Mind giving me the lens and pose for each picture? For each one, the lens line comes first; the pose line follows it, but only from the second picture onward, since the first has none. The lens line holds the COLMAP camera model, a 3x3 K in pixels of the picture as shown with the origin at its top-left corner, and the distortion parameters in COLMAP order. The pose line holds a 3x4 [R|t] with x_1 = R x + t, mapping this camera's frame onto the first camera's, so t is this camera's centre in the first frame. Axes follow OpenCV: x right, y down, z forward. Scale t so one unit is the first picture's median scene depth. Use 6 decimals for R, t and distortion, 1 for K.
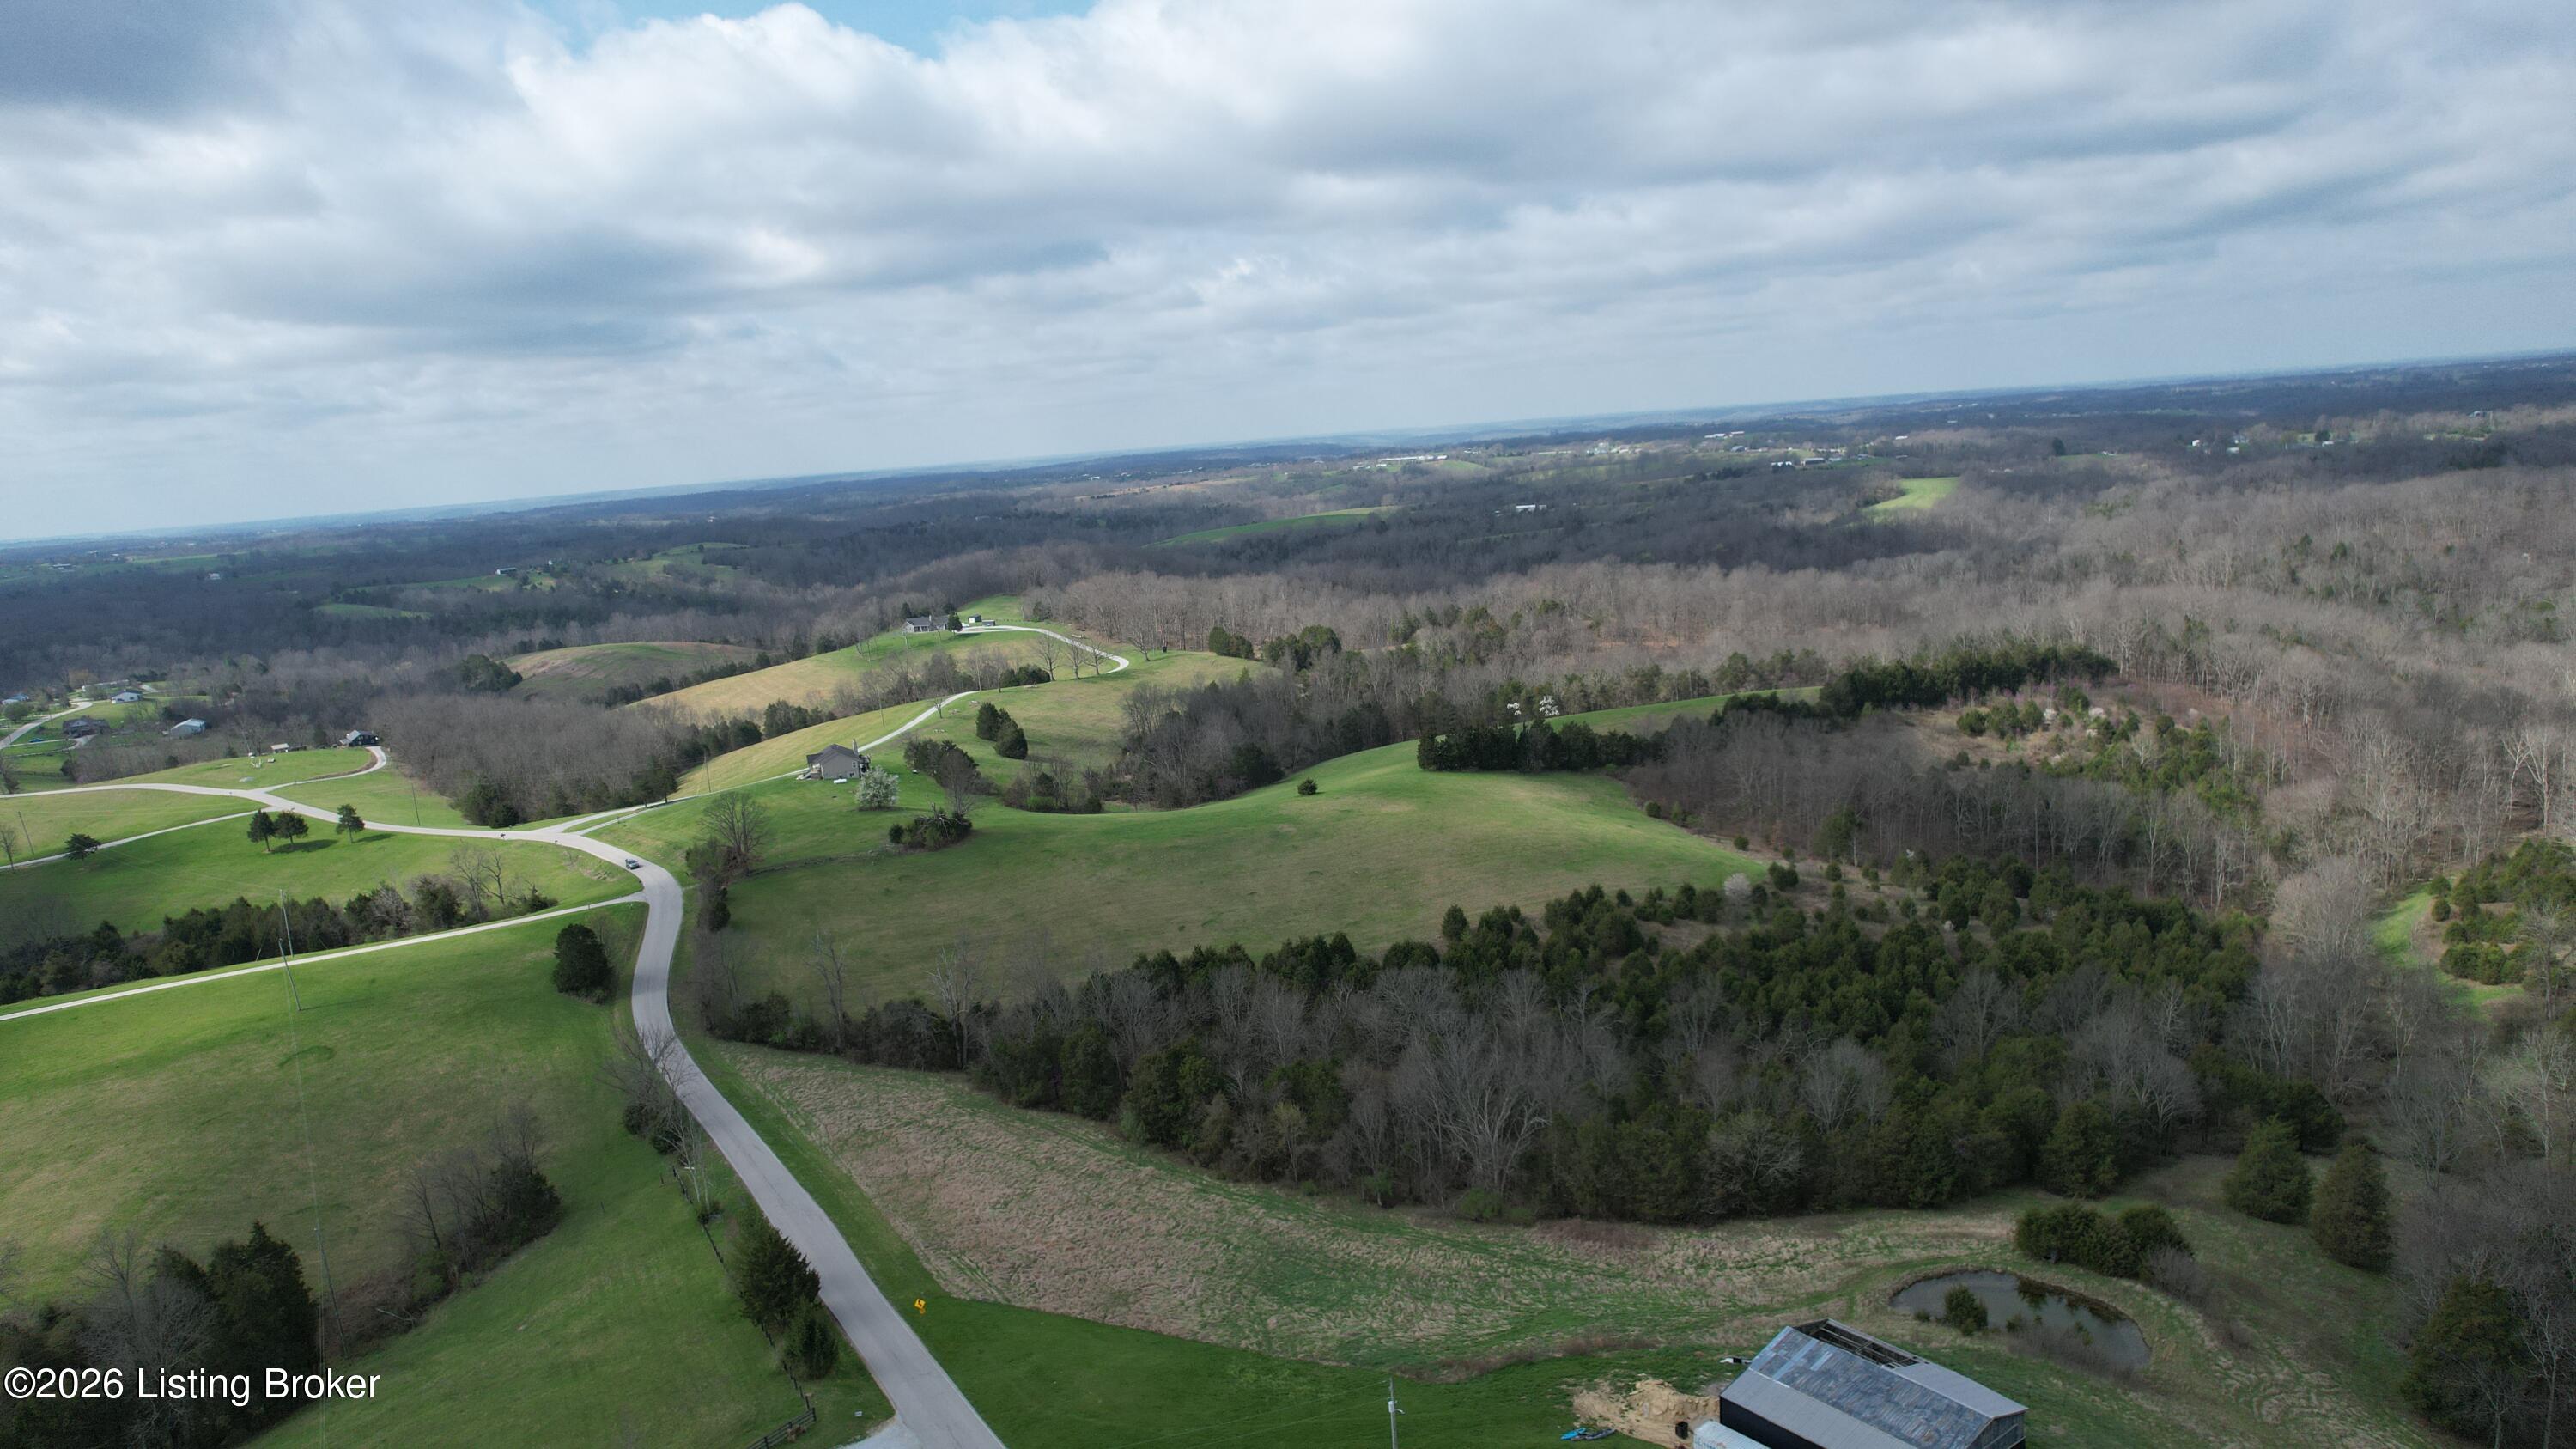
lens RADIAL K [[1650.6, 0, 1284.3], [0, 1650.6, 765.5], [0, 0, 1]] dist [-0.075114, 0.072448]
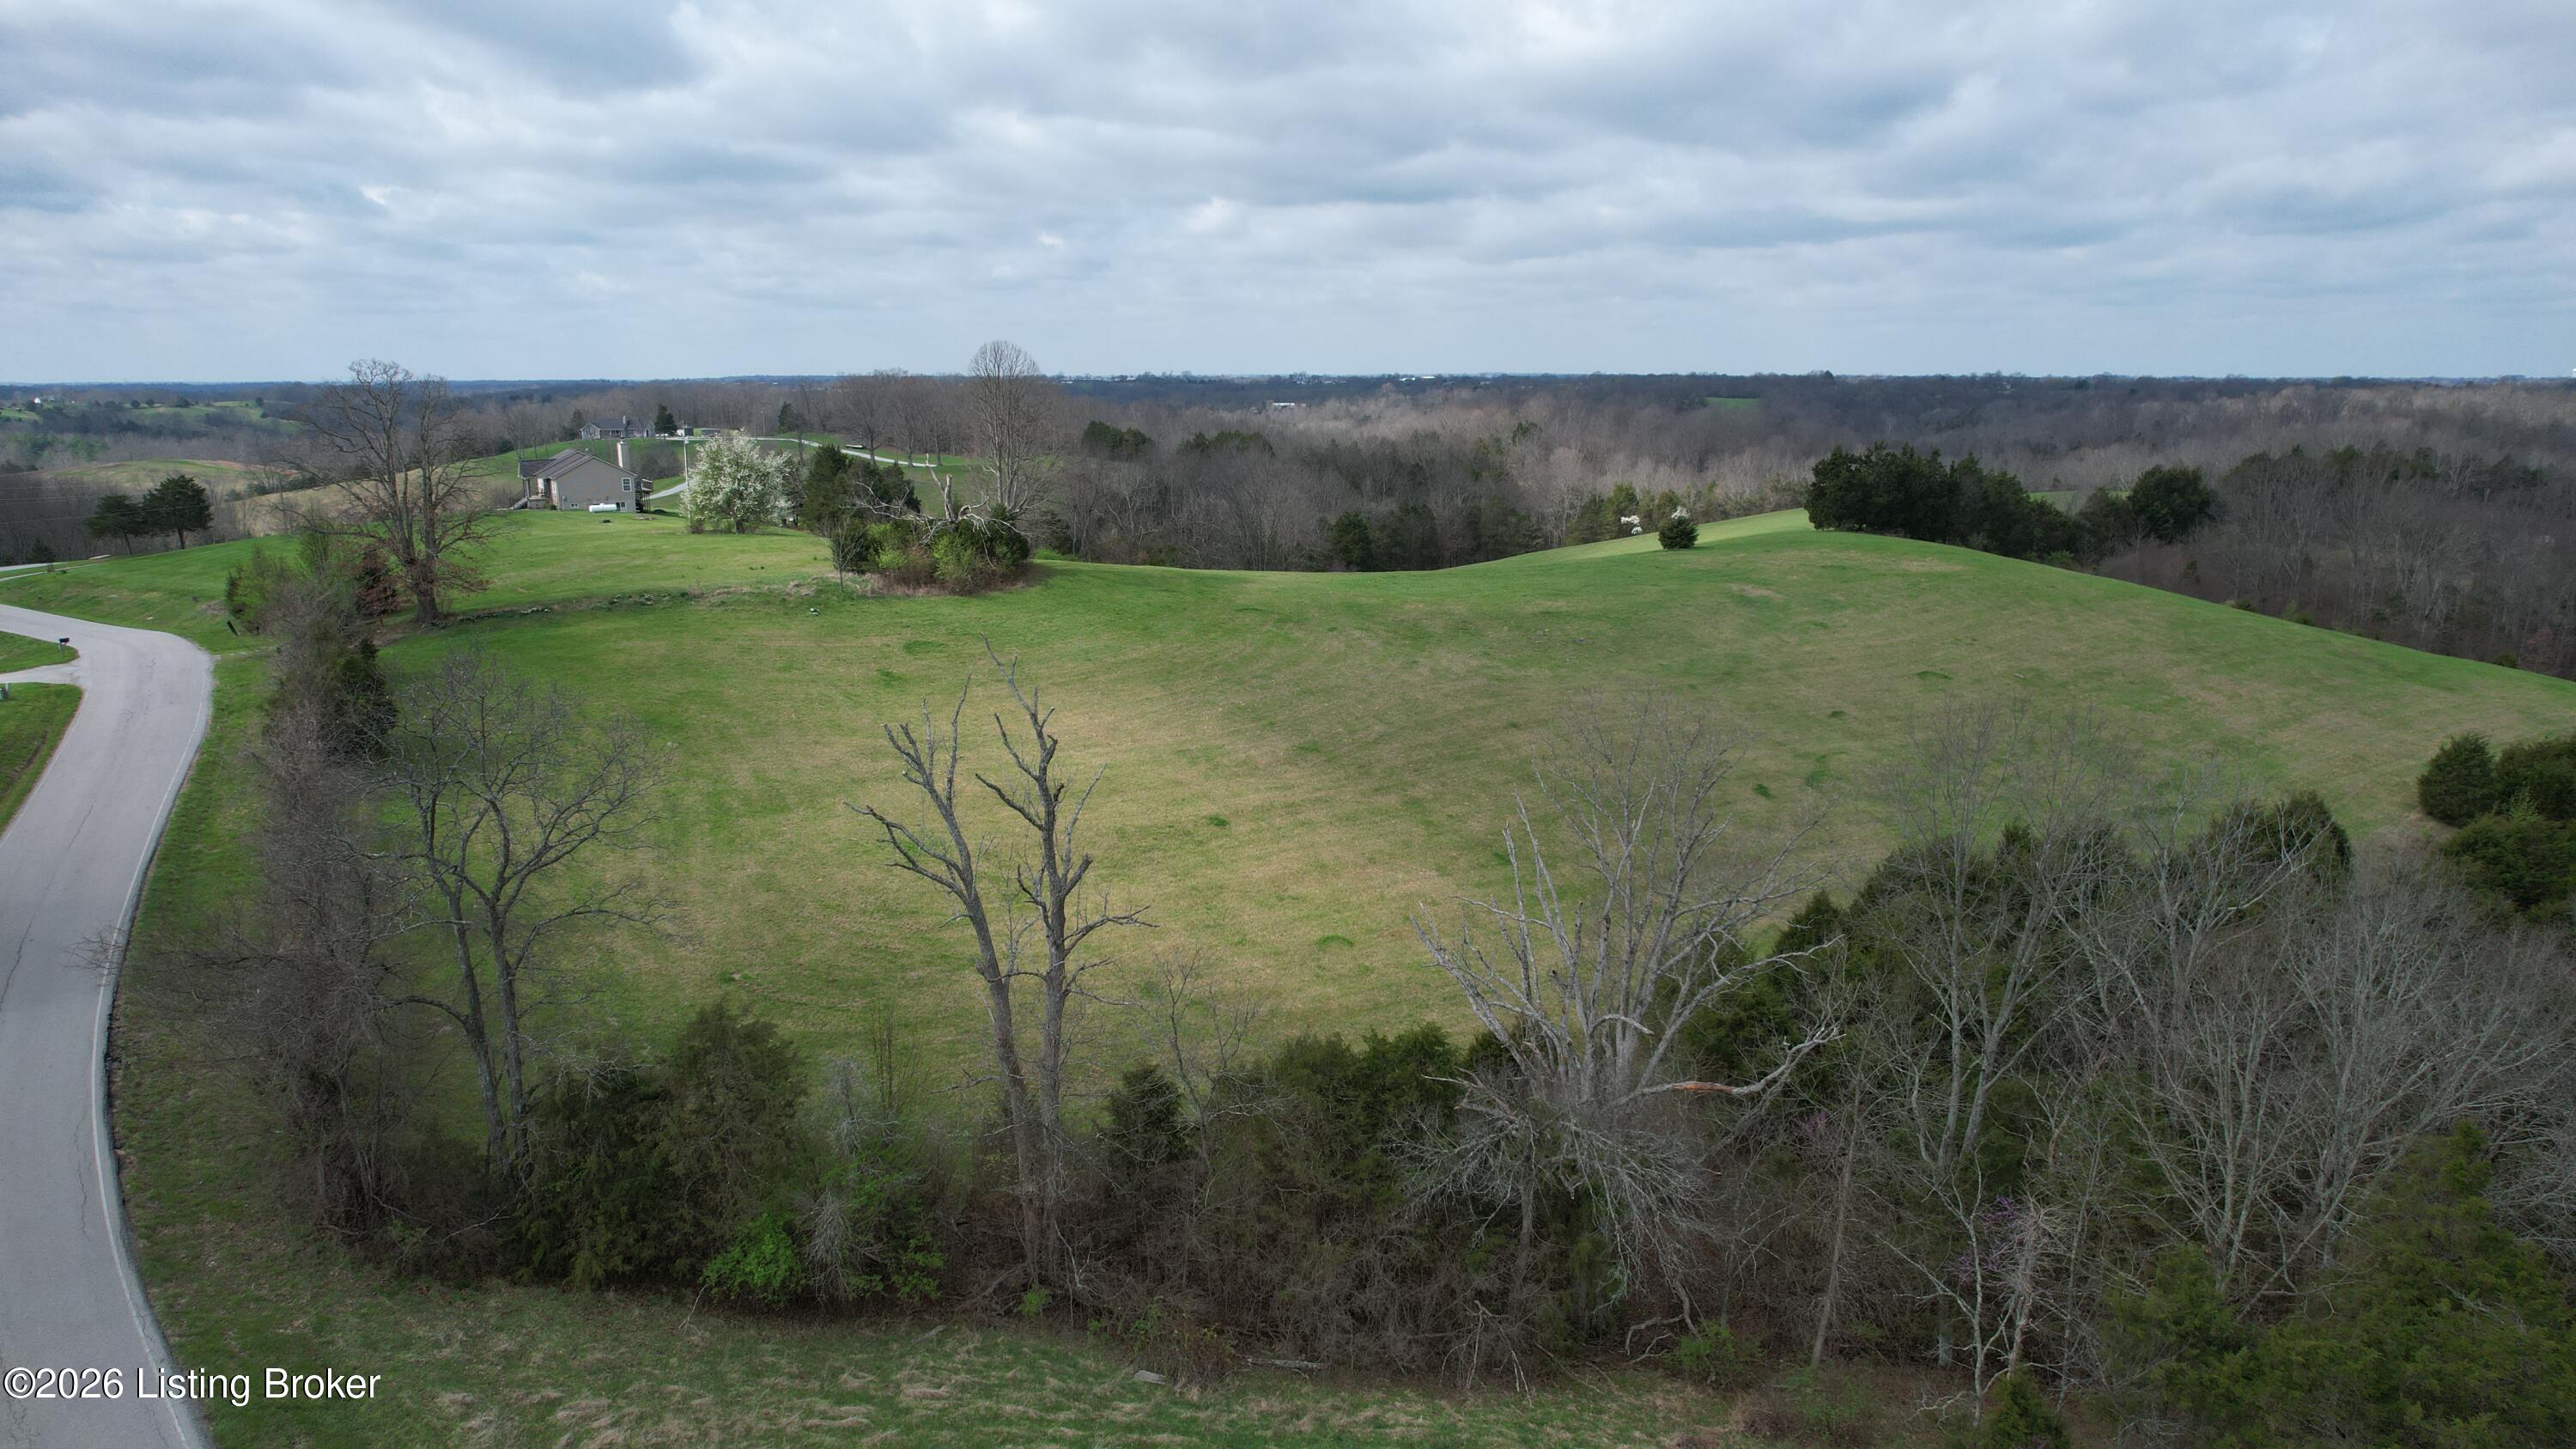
lens RADIAL K [[1653.6, 0, 1288.0], [0, 1653.6, 724.5], [0, 0, 1]] dist [-0.075407, 0.073514]
pose [[0.973876, 0.026271, 0.225556, -0.177922], [-0.026778, 0.999641, -0.000811, 0.063152], [-0.225497, -0.005250, 0.974230, 0.488000]]
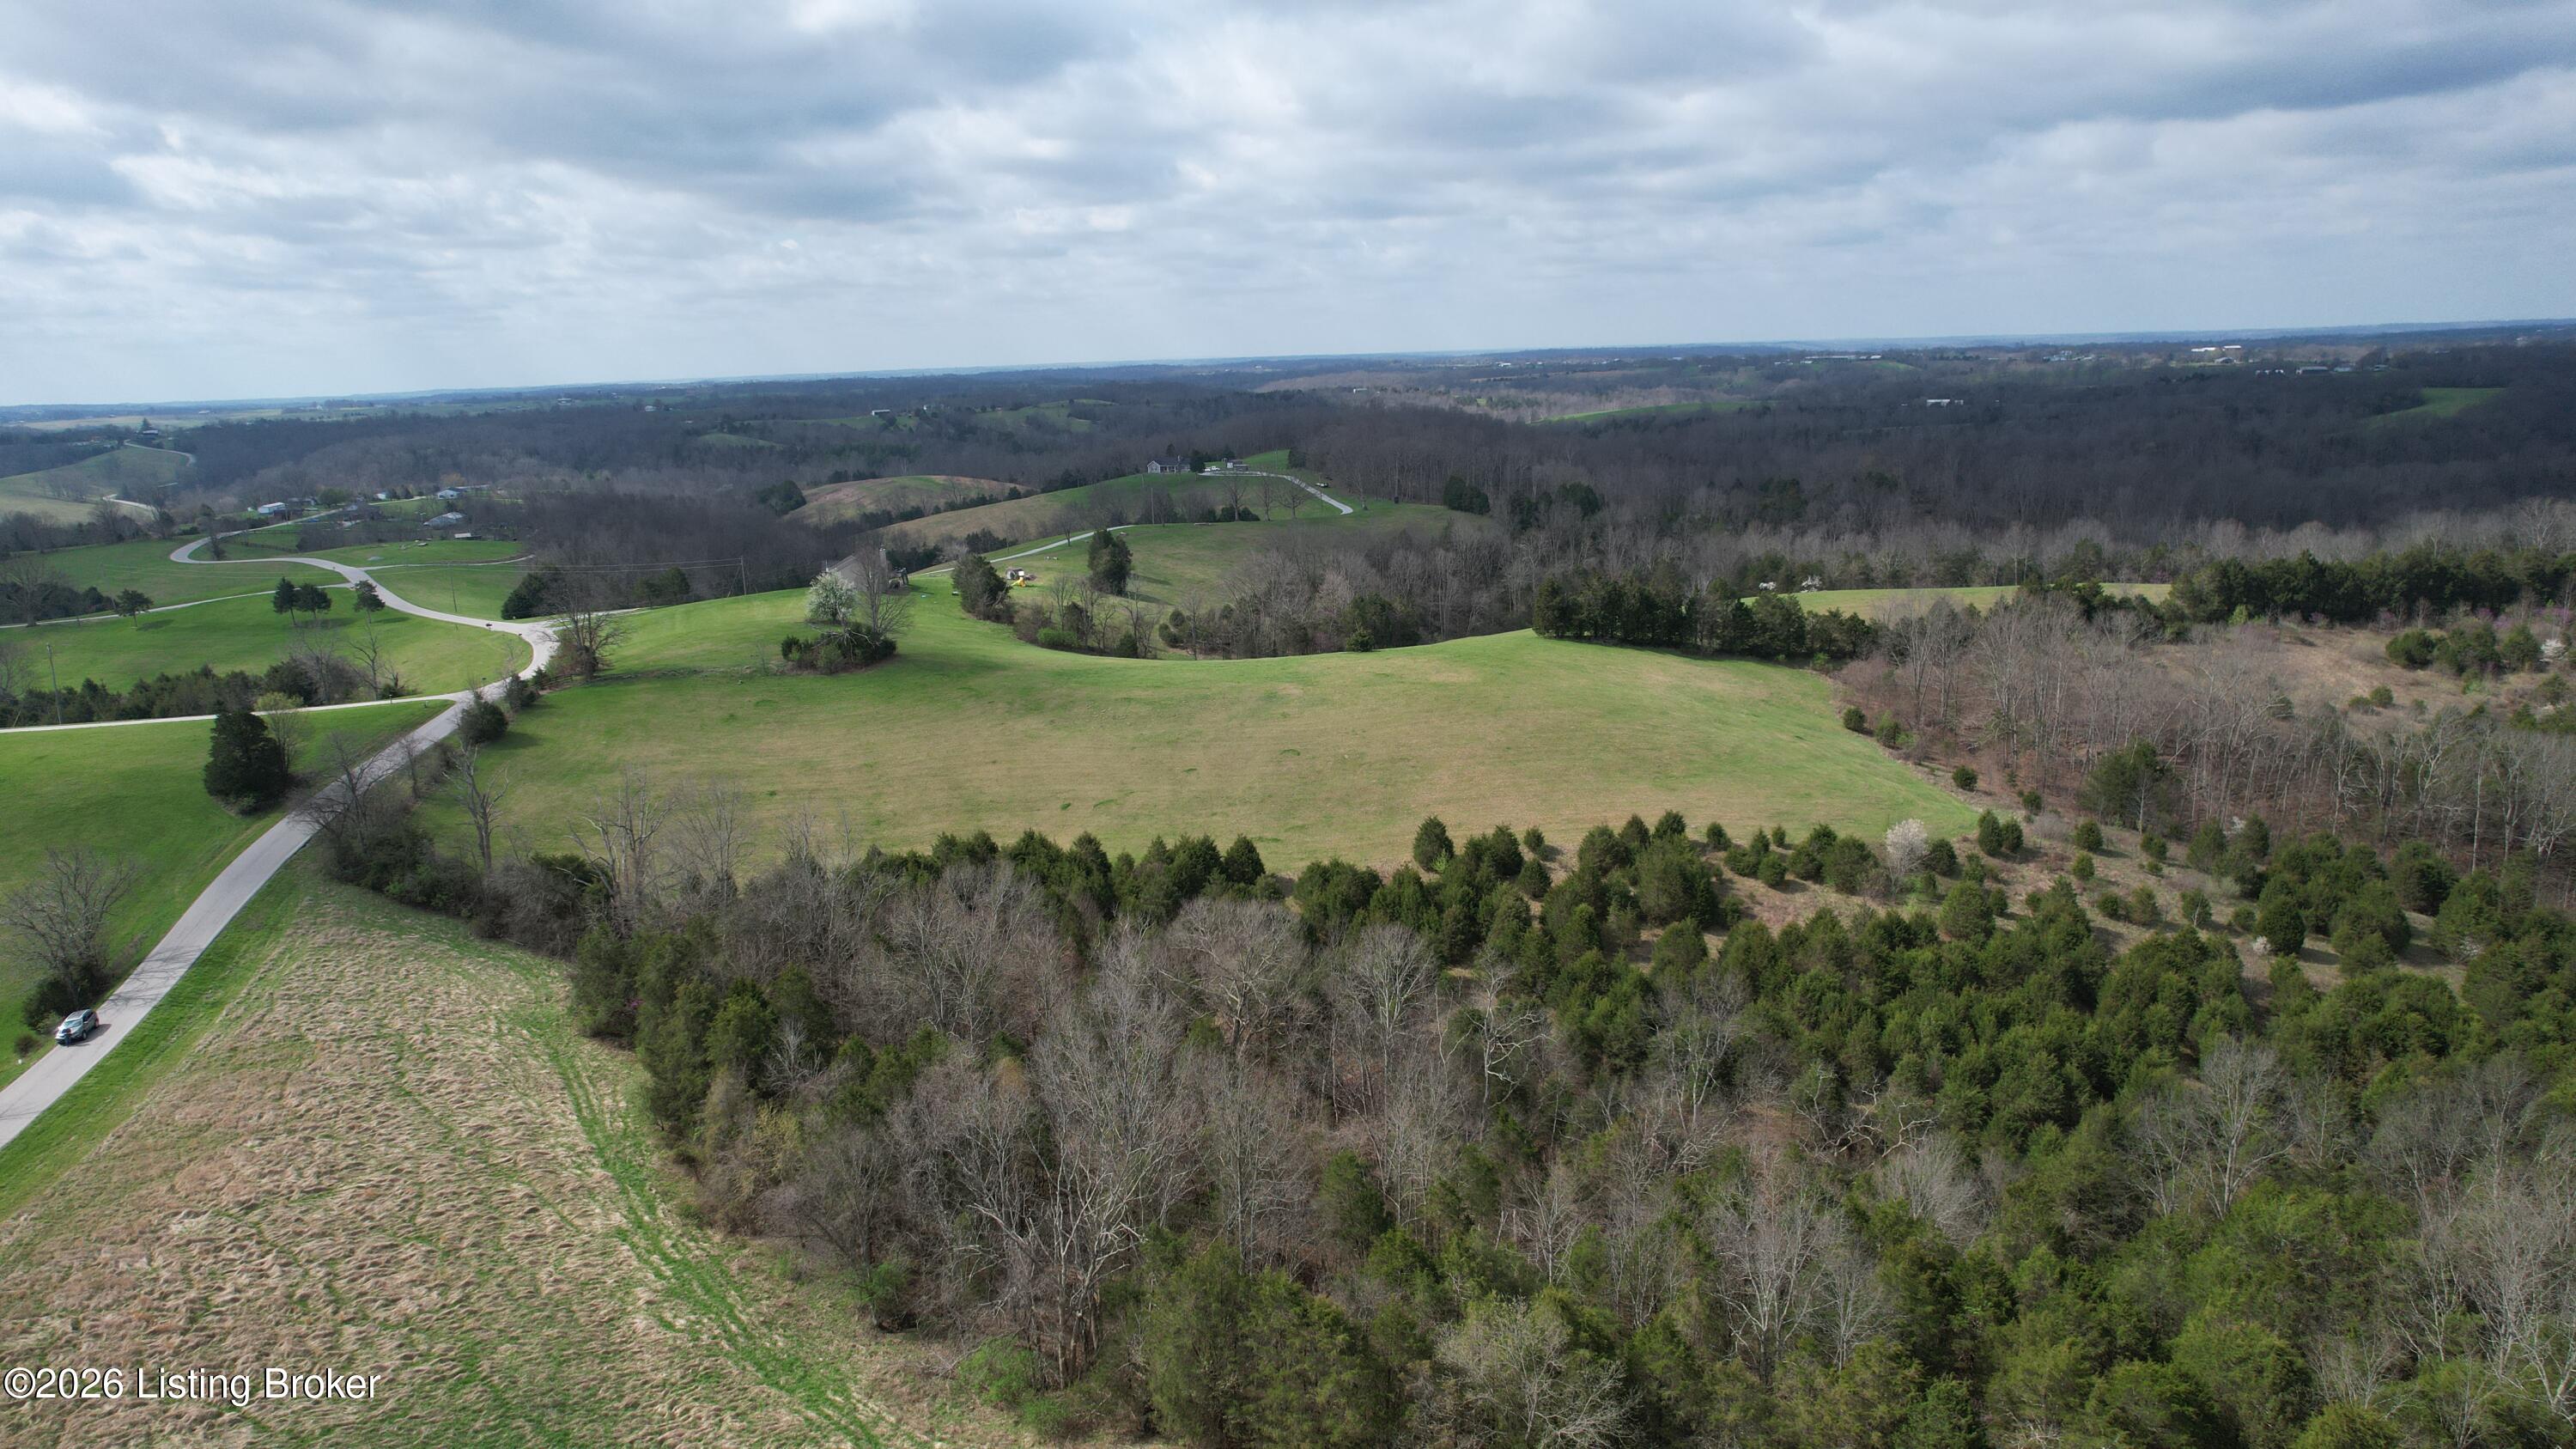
lens RADIAL K [[1606.0, 0, 1292.1], [0, 1606.0, 896.4], [0, 0, 1]] dist [-0.066007, 0.064893]
pose [[0.966991, 0.121958, -0.223728, 0.137235], [-0.088775, 0.984256, 0.152836, 0.016590], [0.238845, -0.127929, 0.962594, 0.257005]]
